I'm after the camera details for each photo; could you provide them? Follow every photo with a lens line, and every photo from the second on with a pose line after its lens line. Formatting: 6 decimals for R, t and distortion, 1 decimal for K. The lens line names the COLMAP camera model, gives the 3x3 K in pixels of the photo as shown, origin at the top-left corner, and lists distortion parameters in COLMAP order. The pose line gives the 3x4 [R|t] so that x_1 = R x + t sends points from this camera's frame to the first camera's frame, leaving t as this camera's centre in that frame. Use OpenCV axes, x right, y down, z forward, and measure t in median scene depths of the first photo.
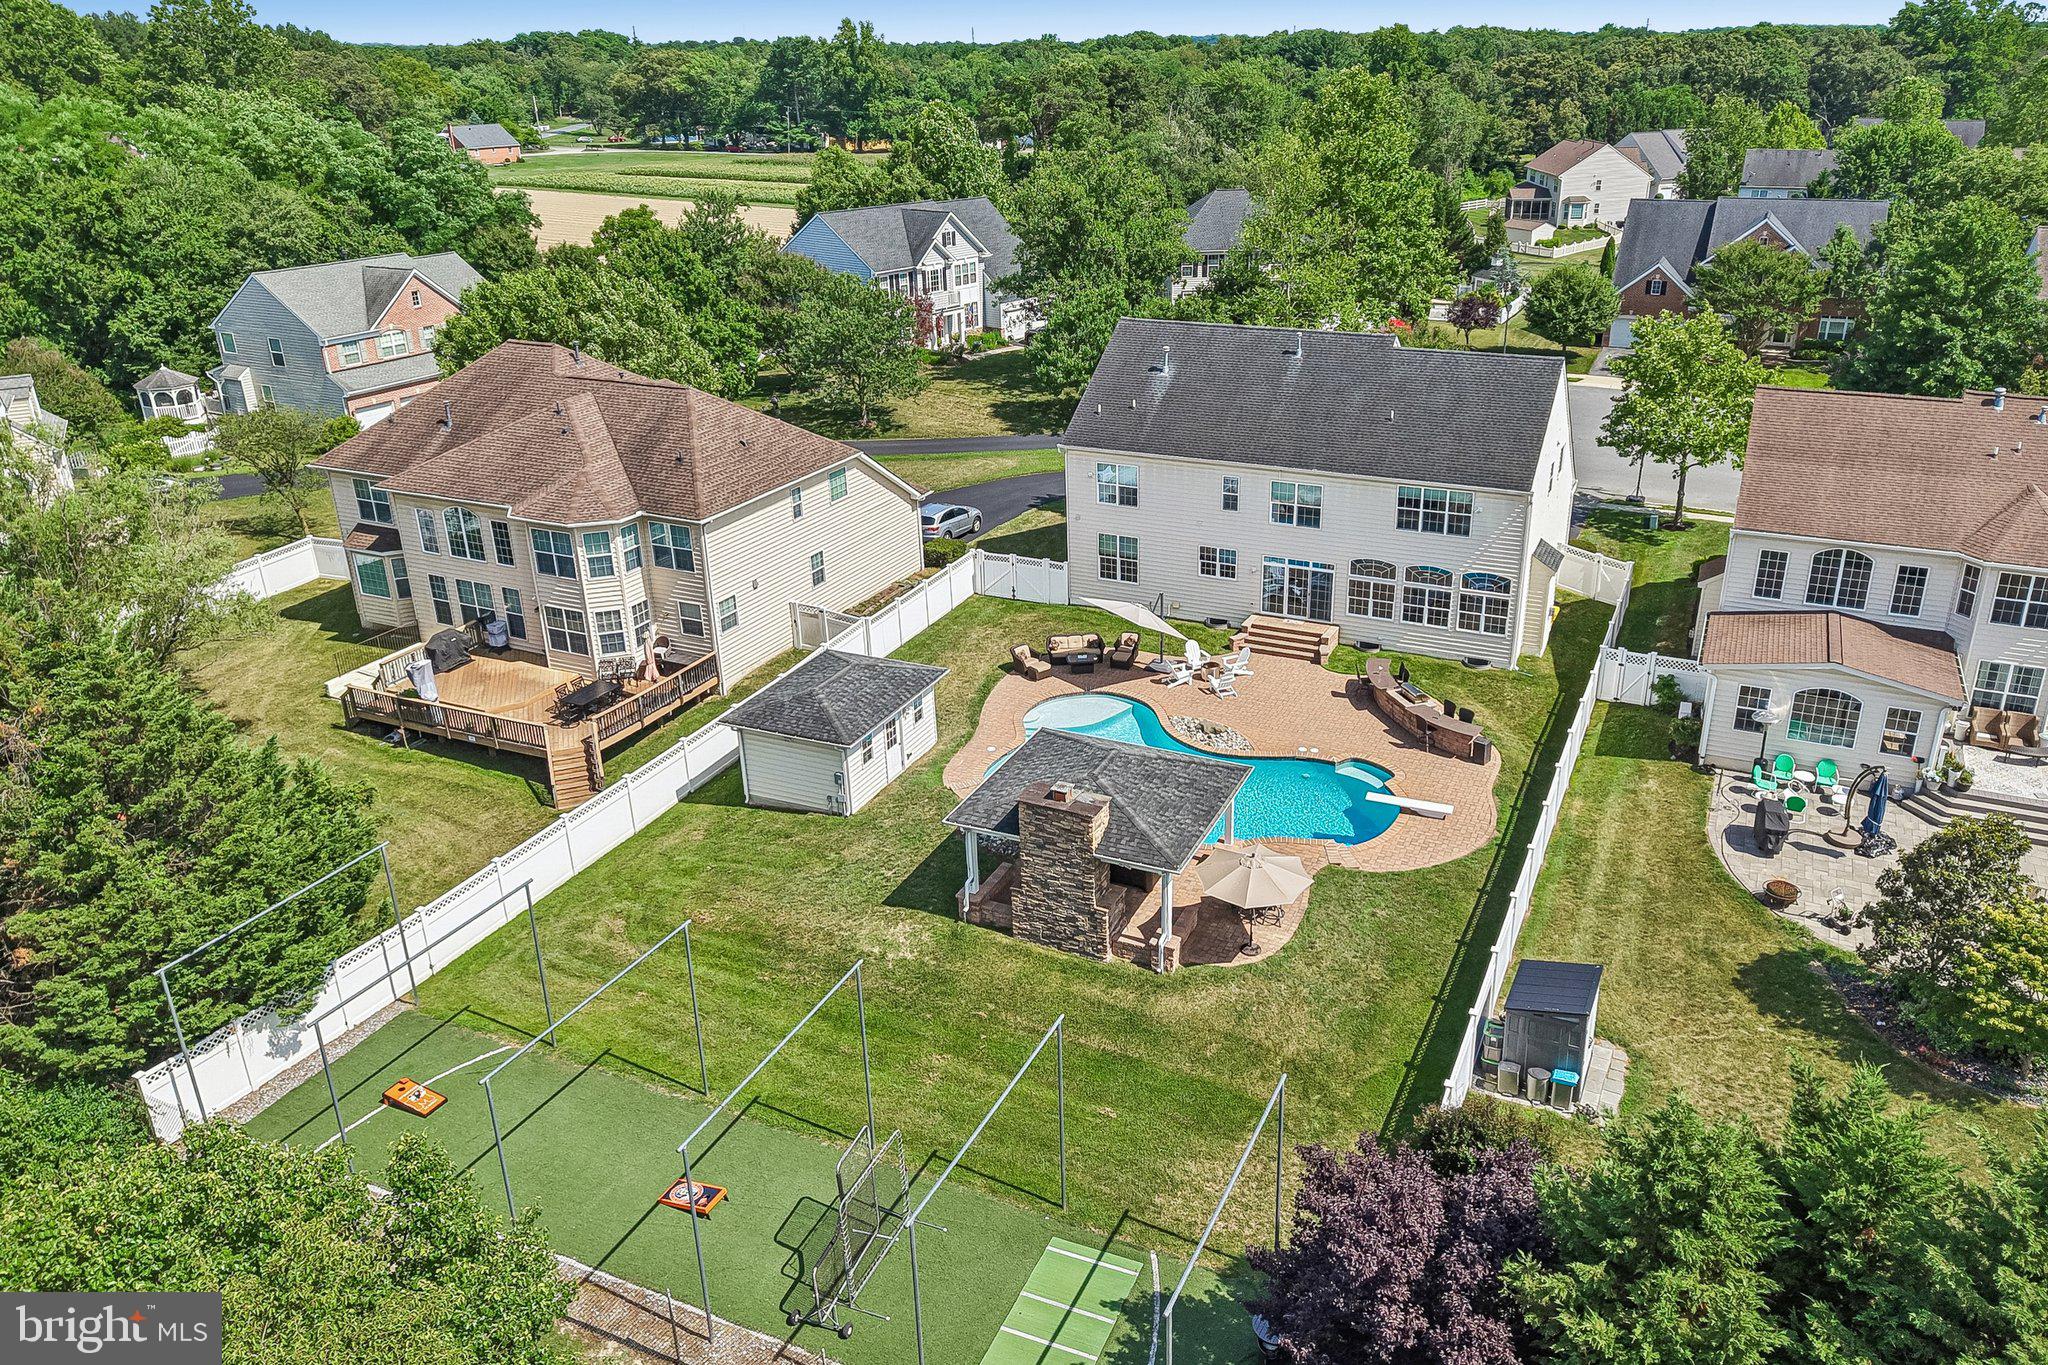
lens RADIAL K [[1448.0, 0, 1081.0], [0, 1448.0, 666.0], [0, 0, 1]] dist [-0.005772, 0.005025]
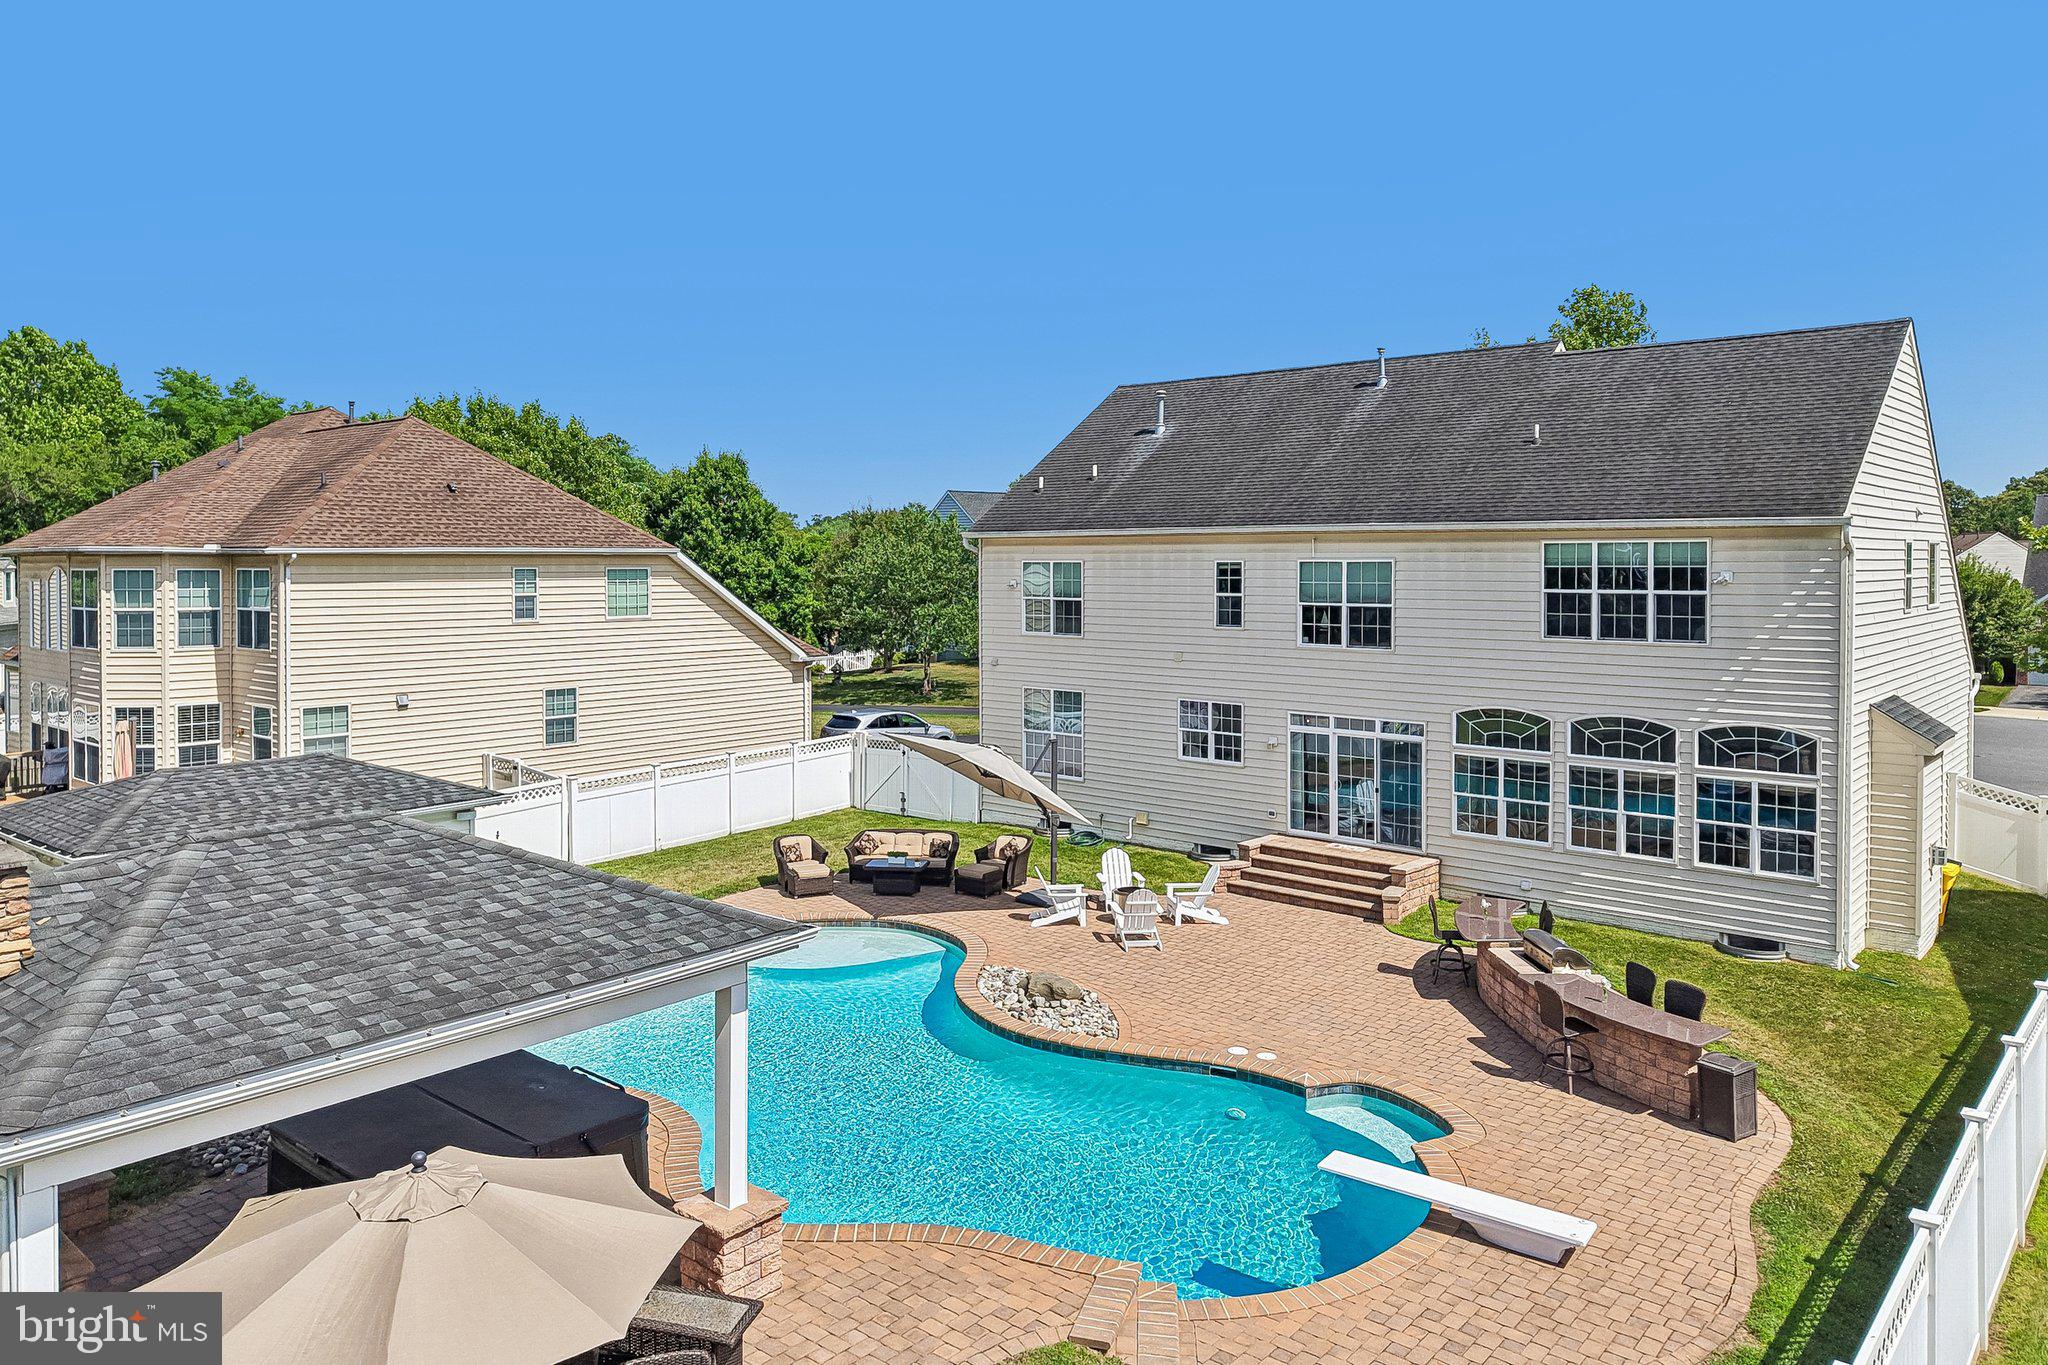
lens RADIAL K [[1413.2, 0, 1029.5], [0, 1413.2, 580.4], [0, 0, 1]] dist [0.014857, -0.049428]
pose [[0.961306, 0.021405, -0.274651, 0.181294], [-0.125052, 0.922246, -0.365819, 0.078036], [0.245466, 0.386010, 0.889237, 0.536298]]
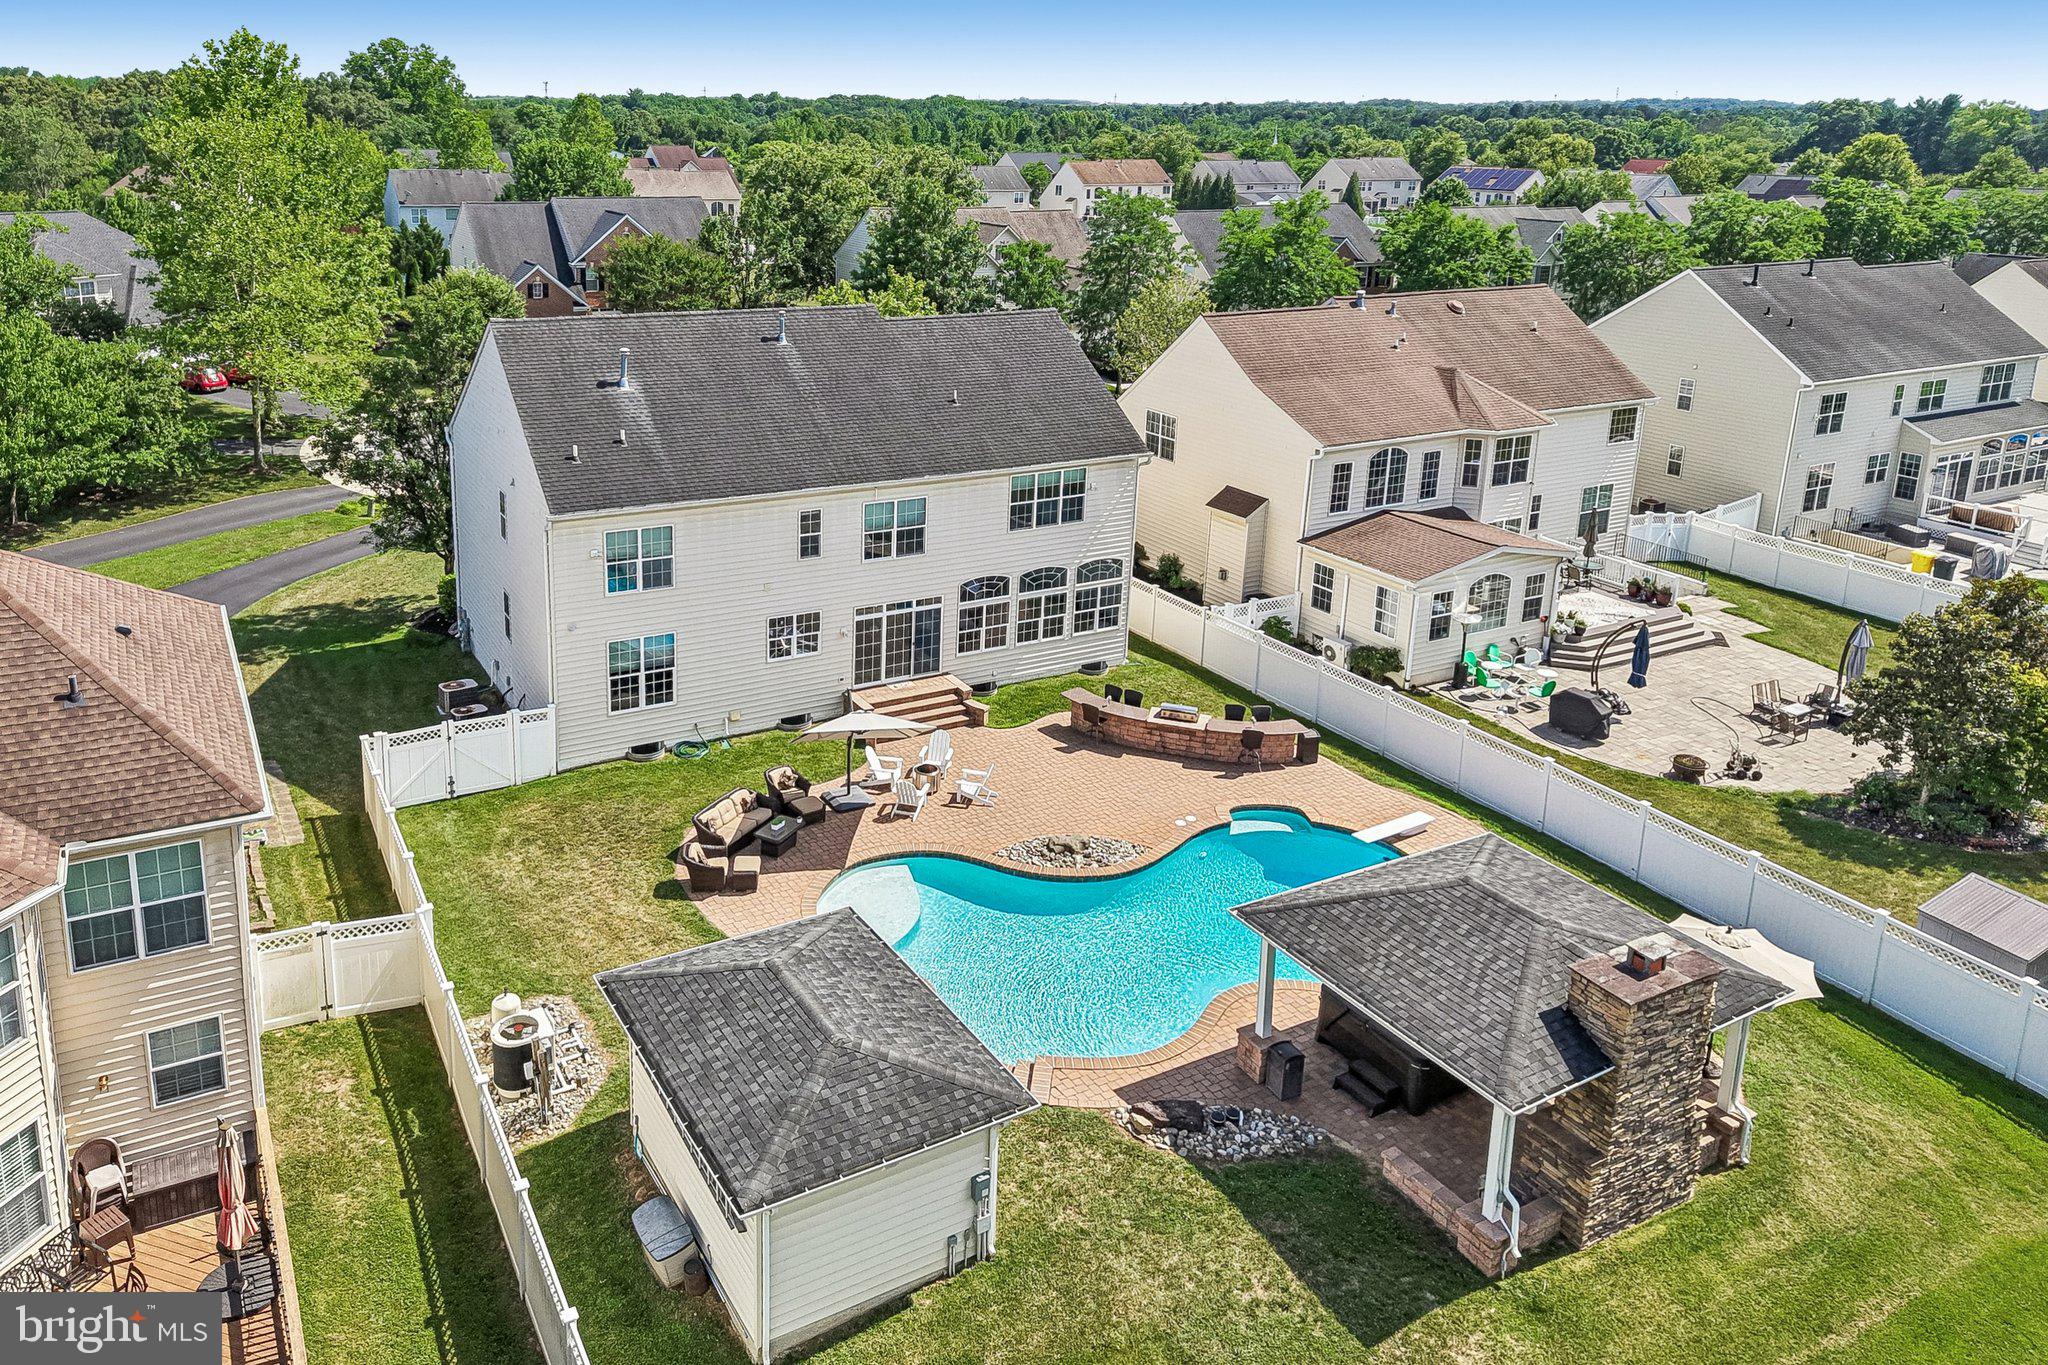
lens RADIAL K [[1447.1, 0, 918.0], [0, 1447.1, 493.2], [0, 0, 1]] dist [0.018175, -0.001272]
pose [[0.598054, -0.173252, 0.782506, -0.427335], [0.285177, 0.958458, -0.005746, -0.123415], [-0.749003, 0.226589, 0.622617, 0.534903]]
